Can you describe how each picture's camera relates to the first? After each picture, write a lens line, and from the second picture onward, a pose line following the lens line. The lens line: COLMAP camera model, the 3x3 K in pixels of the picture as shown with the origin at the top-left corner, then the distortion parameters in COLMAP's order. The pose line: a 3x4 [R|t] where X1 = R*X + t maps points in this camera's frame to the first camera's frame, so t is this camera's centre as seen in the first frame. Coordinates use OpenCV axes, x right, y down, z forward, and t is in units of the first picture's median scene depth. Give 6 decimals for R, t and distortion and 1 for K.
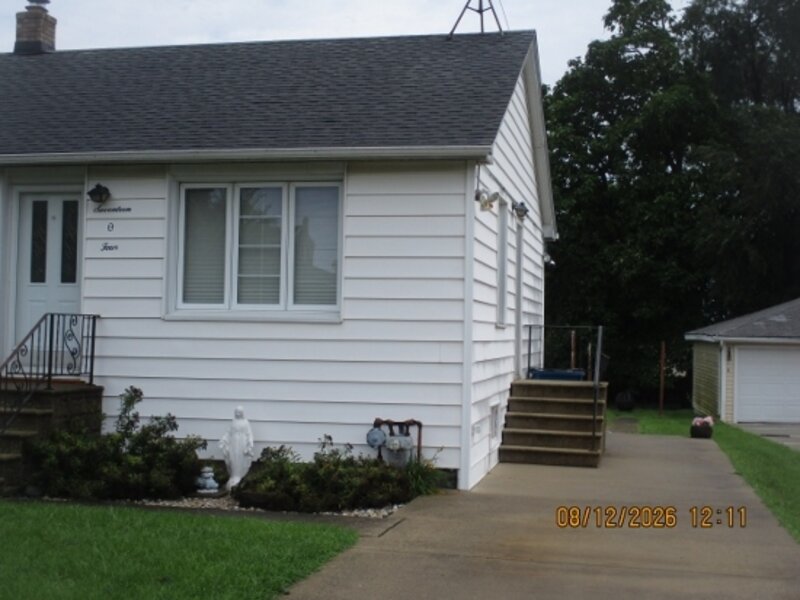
lens RADIAL K [[1115.0, 0, 427.8], [0, 1115.0, 297.9], [0, 0, 1]] dist [-0.079980, 0.000000]
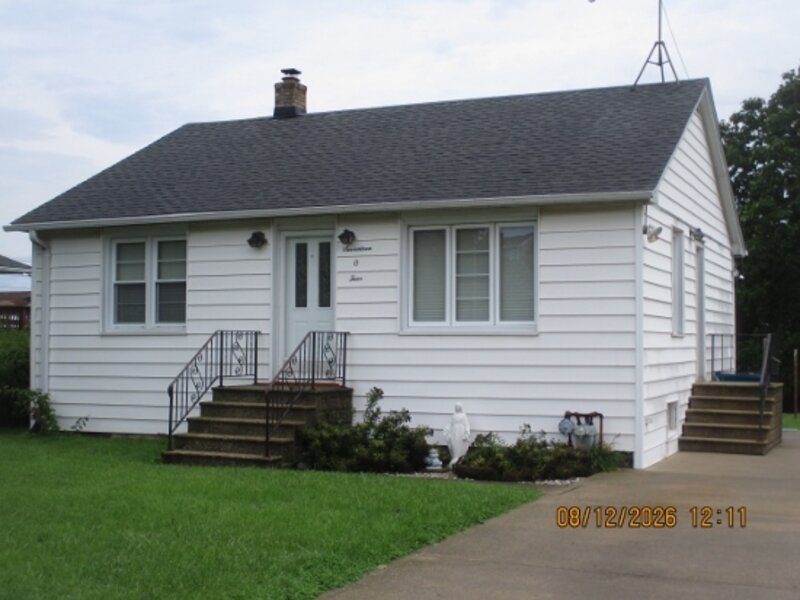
lens RADIAL K [[1115.0, 0, 439.0], [0, 1115.0, 299.3], [0, 0, 1]] dist [-0.079980, 0.000000]
pose [[0.979514, -0.022188, -0.200148, 0.062491], [0.020459, 0.999733, -0.010704, -0.006483], [0.200332, 0.006390, 0.979707, -0.236908]]
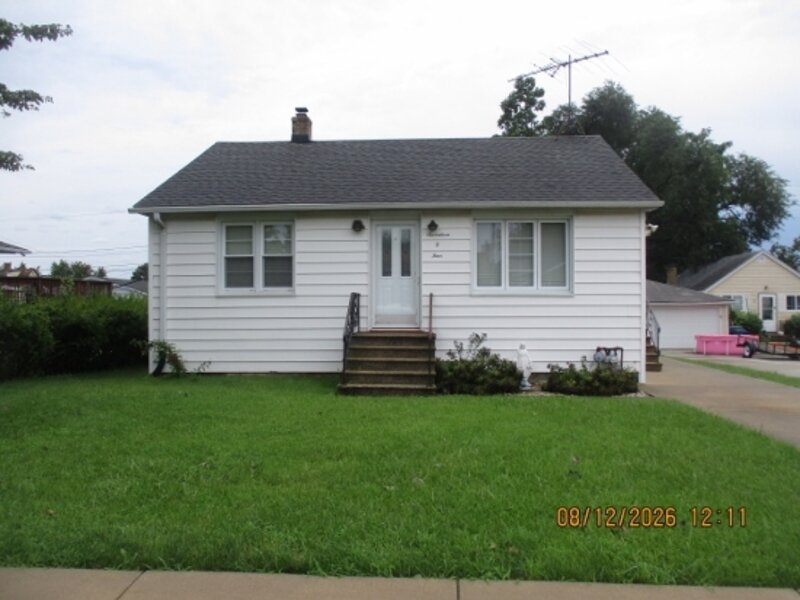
lens RADIAL K [[657.2, 0, 403.2], [0, 657.2, 299.2], [0, 0, 1]] dist [-0.012139, 0.012525]
pose [[0.992324, -0.017011, 0.122486, -0.474441], [0.014222, 0.999620, 0.023603, -0.001818], [-0.122841, -0.021679, 0.992190, -0.044971]]
